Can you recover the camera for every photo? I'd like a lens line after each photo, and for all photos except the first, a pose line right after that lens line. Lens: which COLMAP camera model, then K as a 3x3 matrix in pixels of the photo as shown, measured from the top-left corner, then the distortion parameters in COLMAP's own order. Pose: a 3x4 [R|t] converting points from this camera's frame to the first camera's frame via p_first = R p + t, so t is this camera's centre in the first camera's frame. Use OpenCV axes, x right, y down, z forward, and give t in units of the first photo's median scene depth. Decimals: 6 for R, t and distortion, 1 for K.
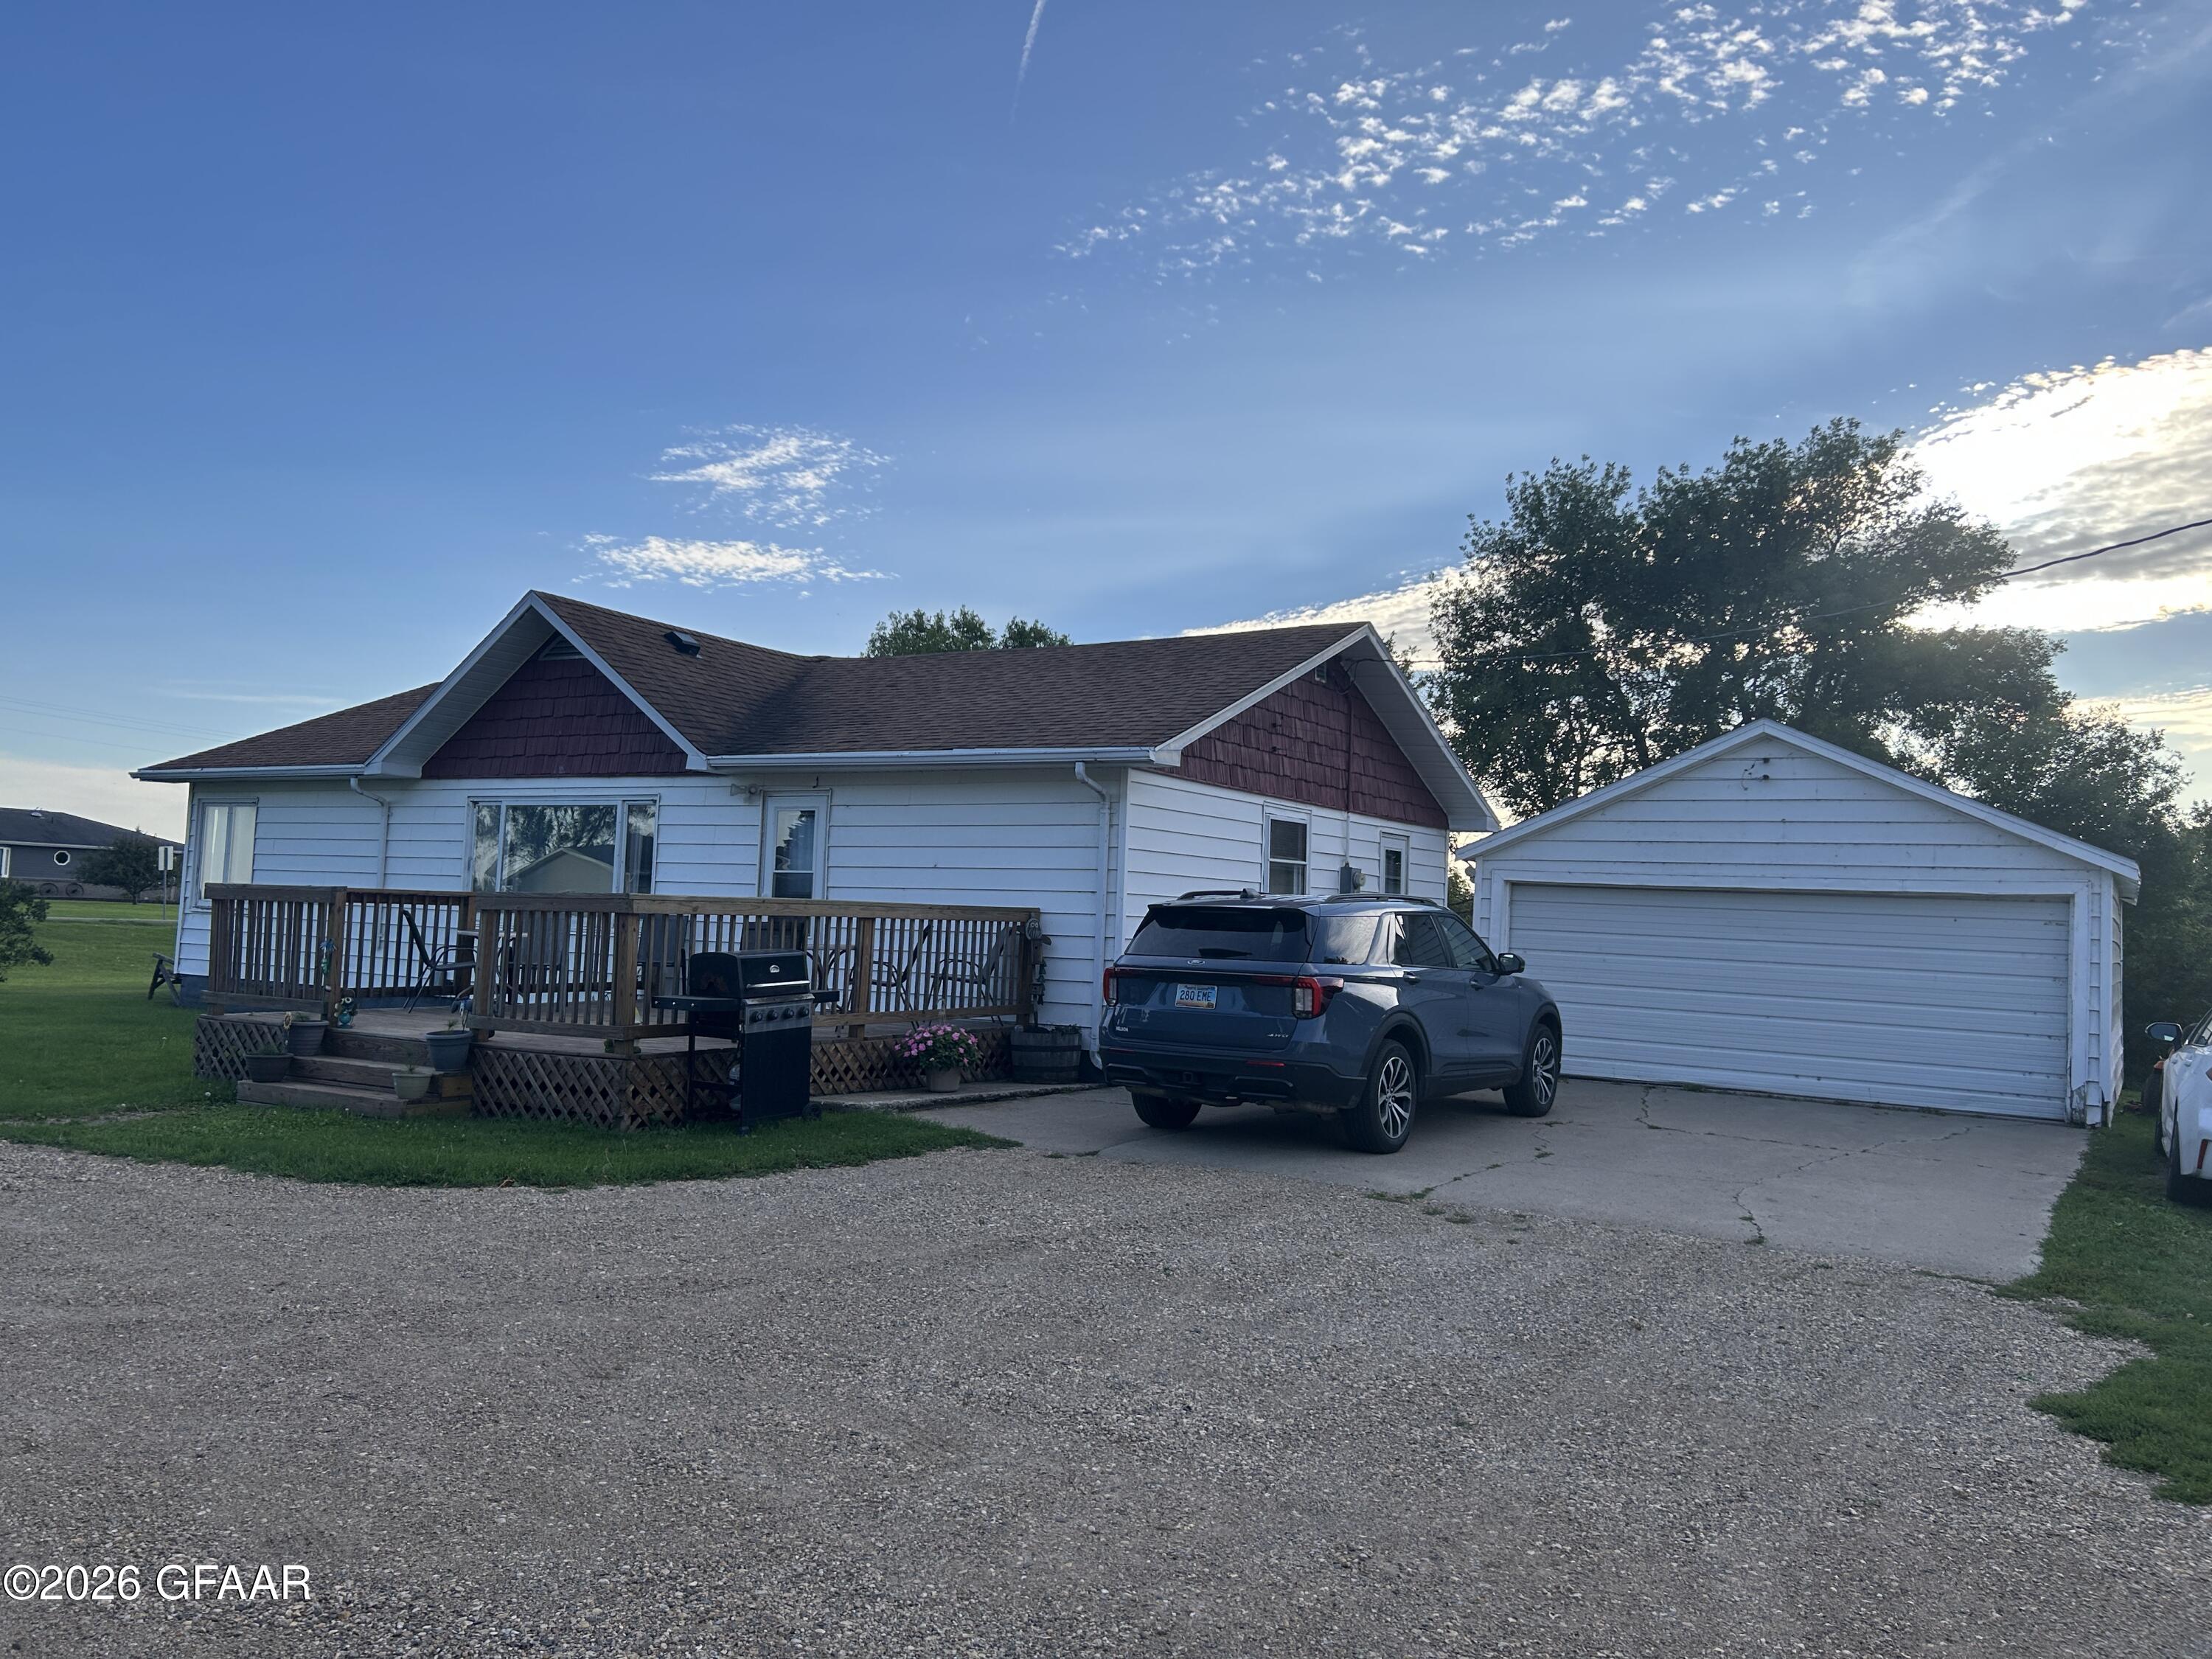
lens RADIAL K [[1666.8, 0, 1106.0], [0, 1666.8, 829.5], [0, 0, 1]] dist [0.035571, -0.001162]
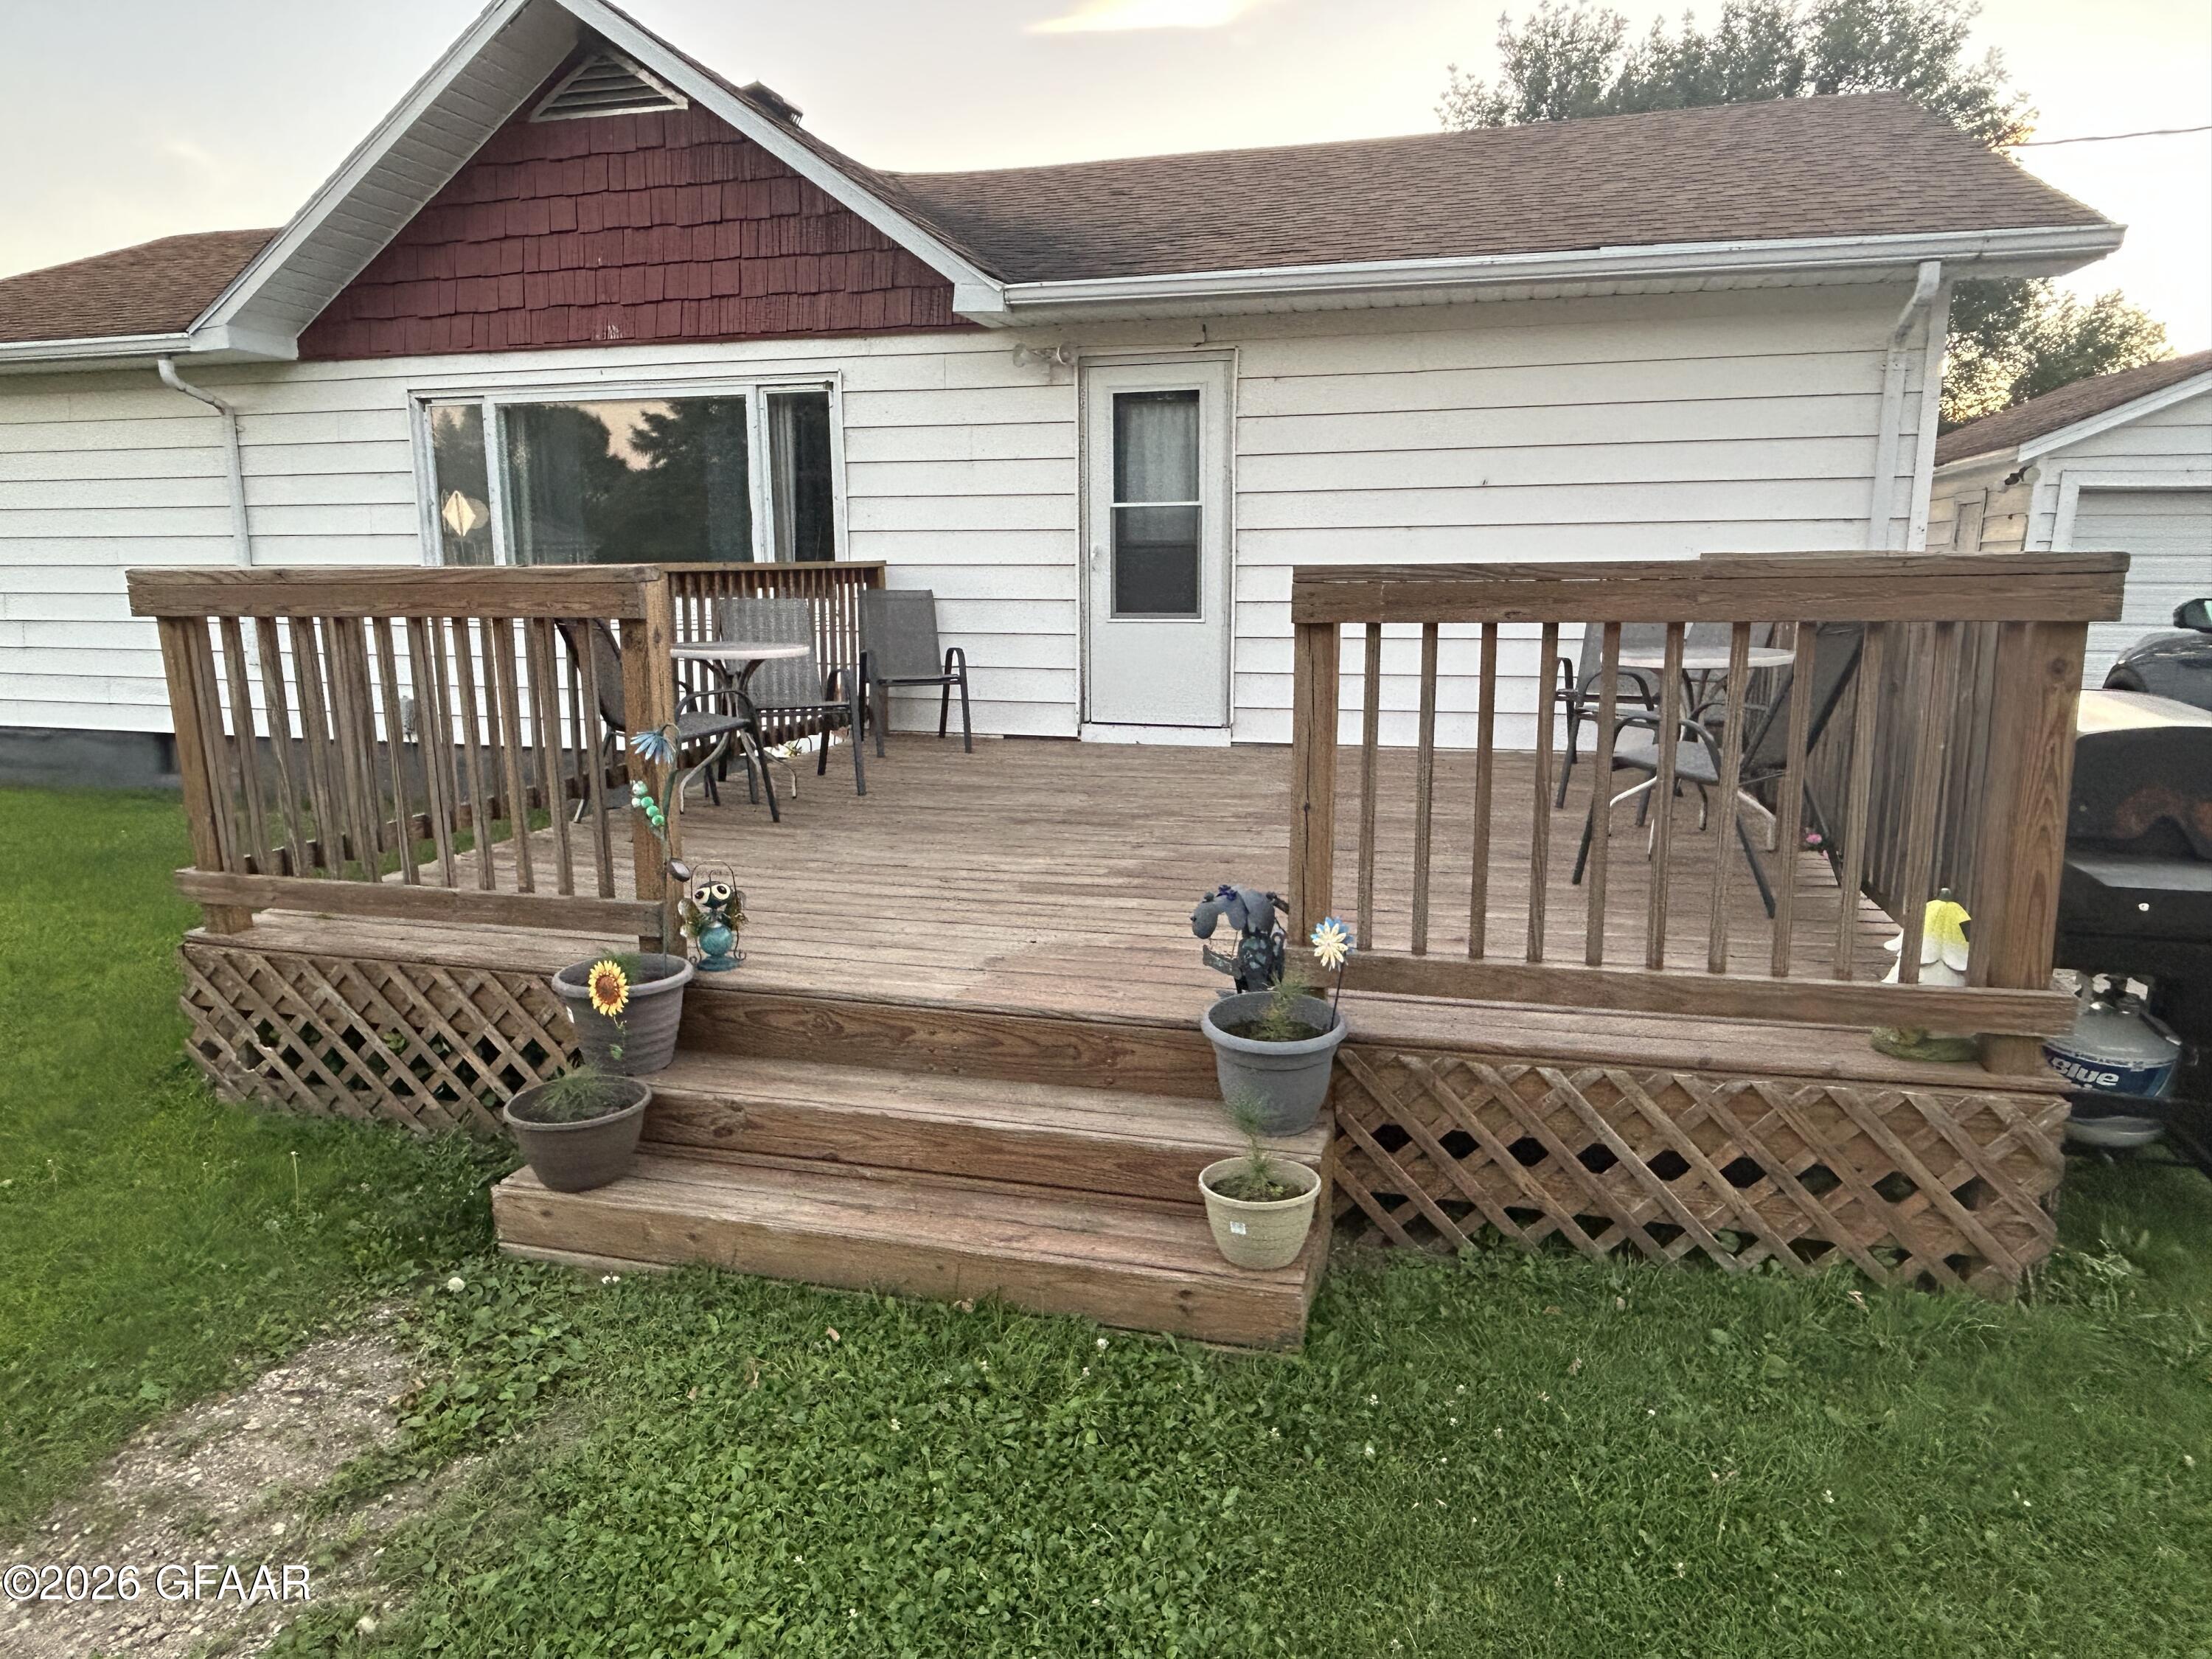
lens RADIAL K [[1394.8, 0, 1106.0], [0, 1394.8, 829.5], [0, 0, 1]] dist [0.009117, -0.026436]
pose [[0.957795, -0.094830, 0.271358, -0.314995], [0.024733, 0.967702, 0.250879, 0.012007], [-0.286385, -0.233579, 0.929206, 0.491406]]
